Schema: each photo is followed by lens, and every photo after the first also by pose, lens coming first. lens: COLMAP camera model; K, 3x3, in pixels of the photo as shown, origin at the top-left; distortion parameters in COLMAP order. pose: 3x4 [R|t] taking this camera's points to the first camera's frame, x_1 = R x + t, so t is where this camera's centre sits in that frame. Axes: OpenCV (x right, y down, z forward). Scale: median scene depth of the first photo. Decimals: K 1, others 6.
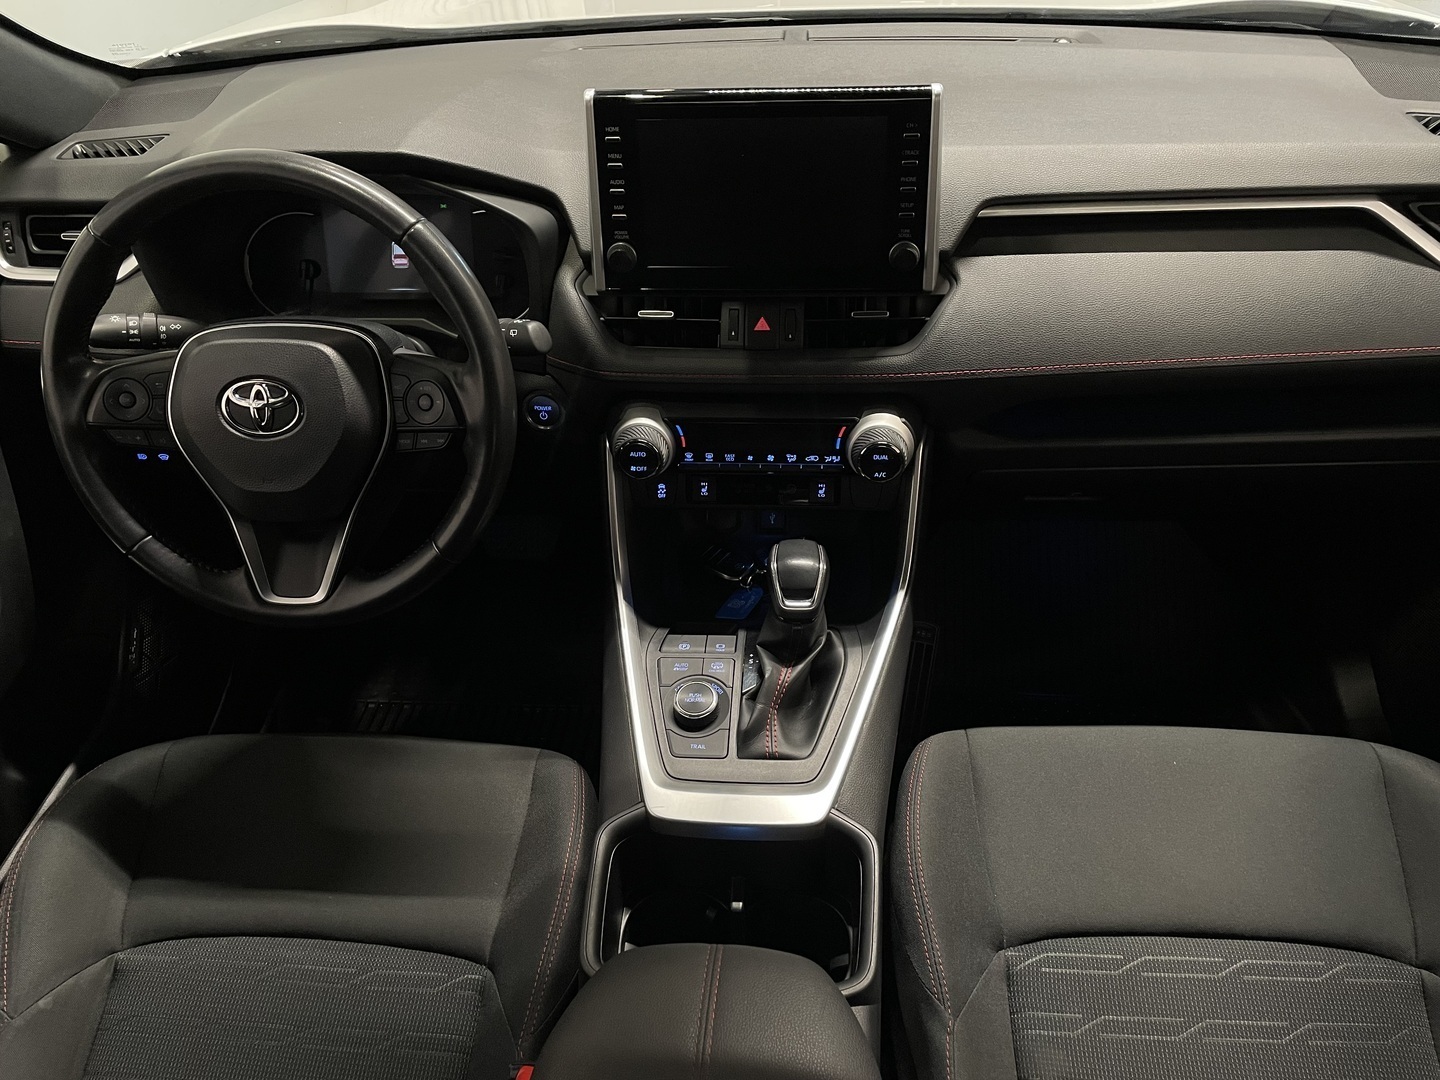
lens RADIAL K [[1070.0, 0, 720.0], [0, 1070.0, 540.0], [0, 0, 1]] dist [0.009650, -0.003215]
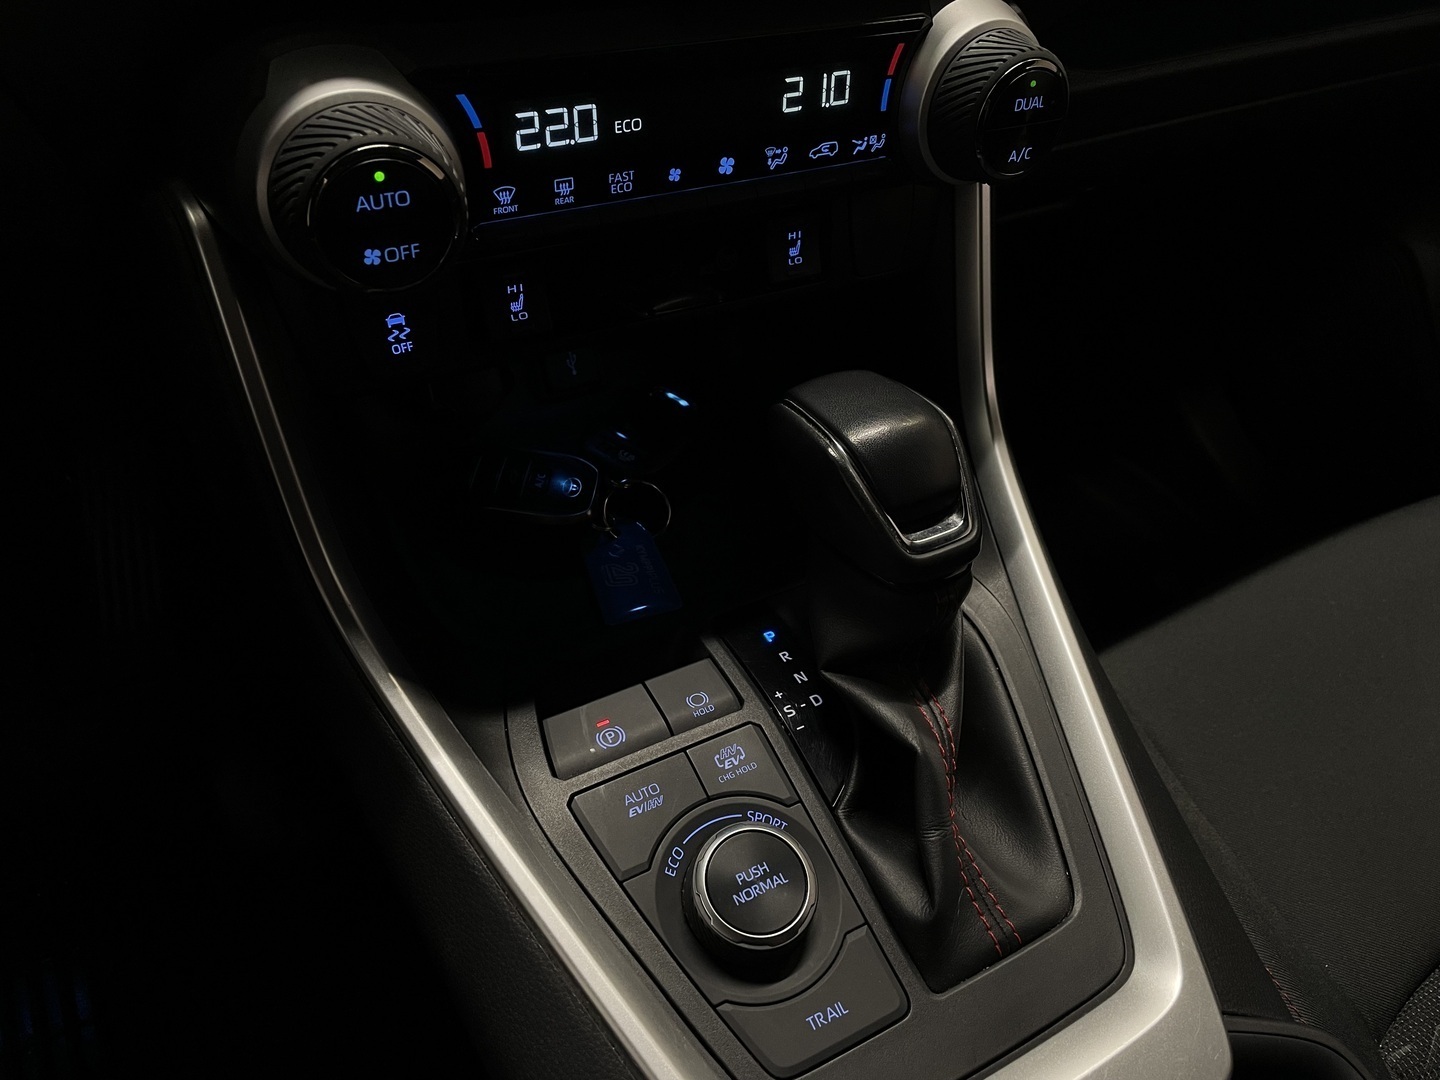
lens RADIAL K [[1070.0, 0, 720.0], [0, 1070.0, 540.0], [0, 0, 1]] dist [0.009650, -0.003215]
pose [[0.828510, -0.300627, 0.472434, -0.161655], [0.228281, 0.951710, 0.205269, -0.032378], [-0.511330, -0.062220, 0.857129, 0.699460]]
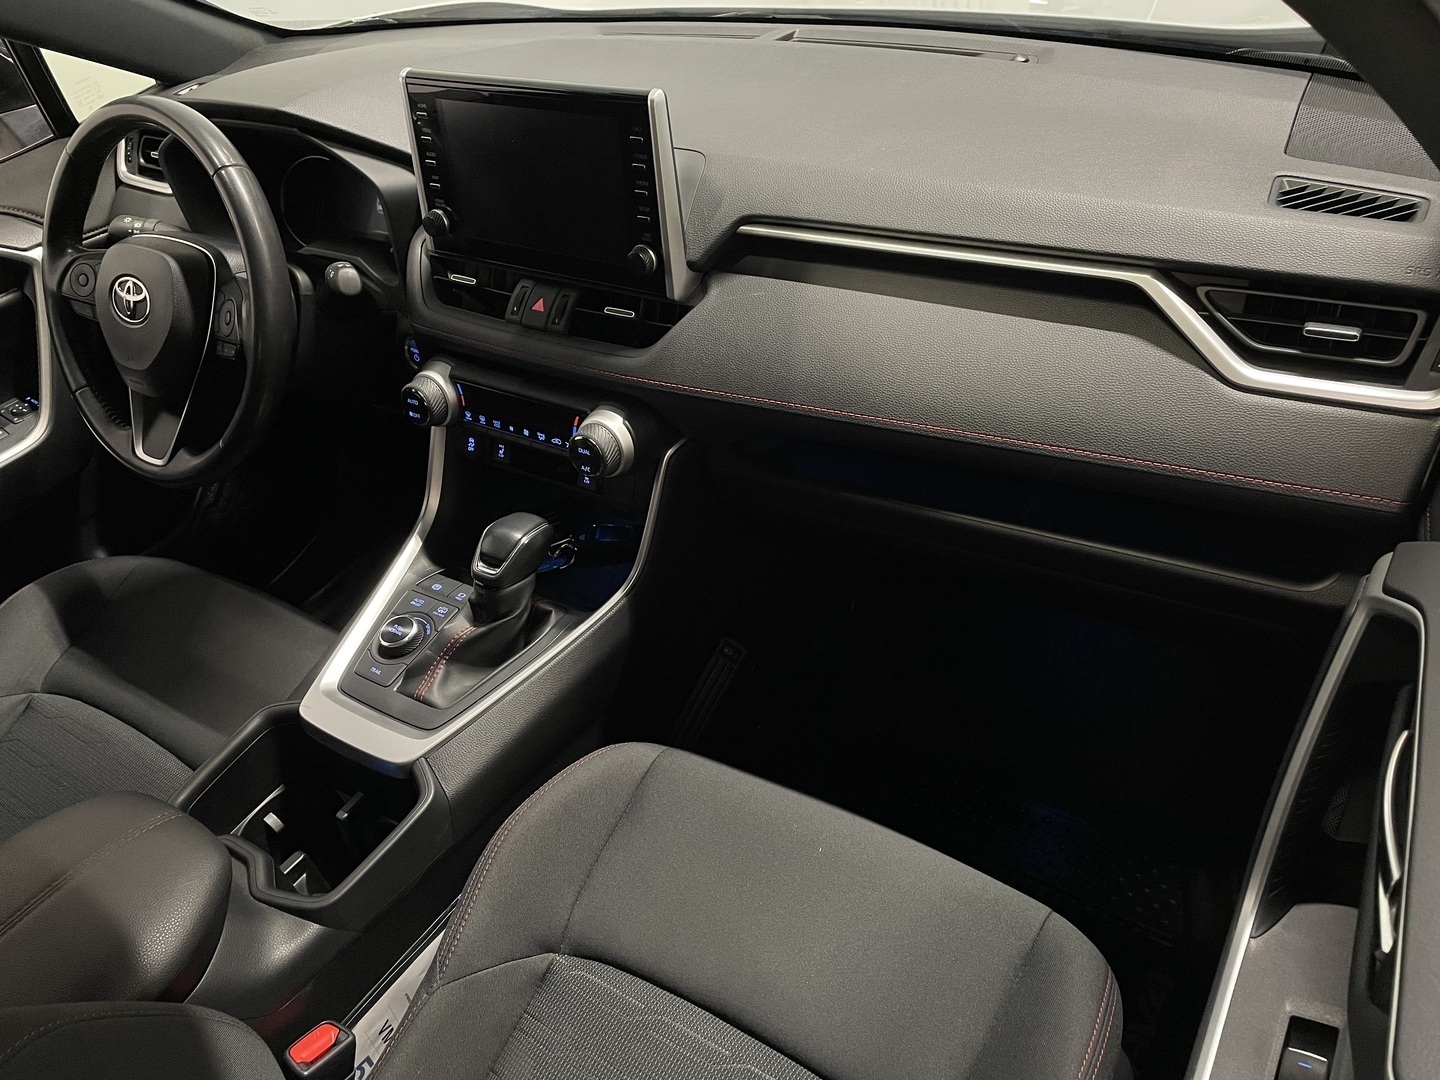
lens RADIAL K [[1070.0, 0, 720.0], [0, 1070.0, 540.0], [0, 0, 1]] dist [0.009650, -0.003215]
pose [[0.882179, 0.249551, -0.399354, 0.670741], [-0.244435, 0.967510, 0.064623, -0.090100], [0.402506, 0.040607, 0.914516, 0.122819]]
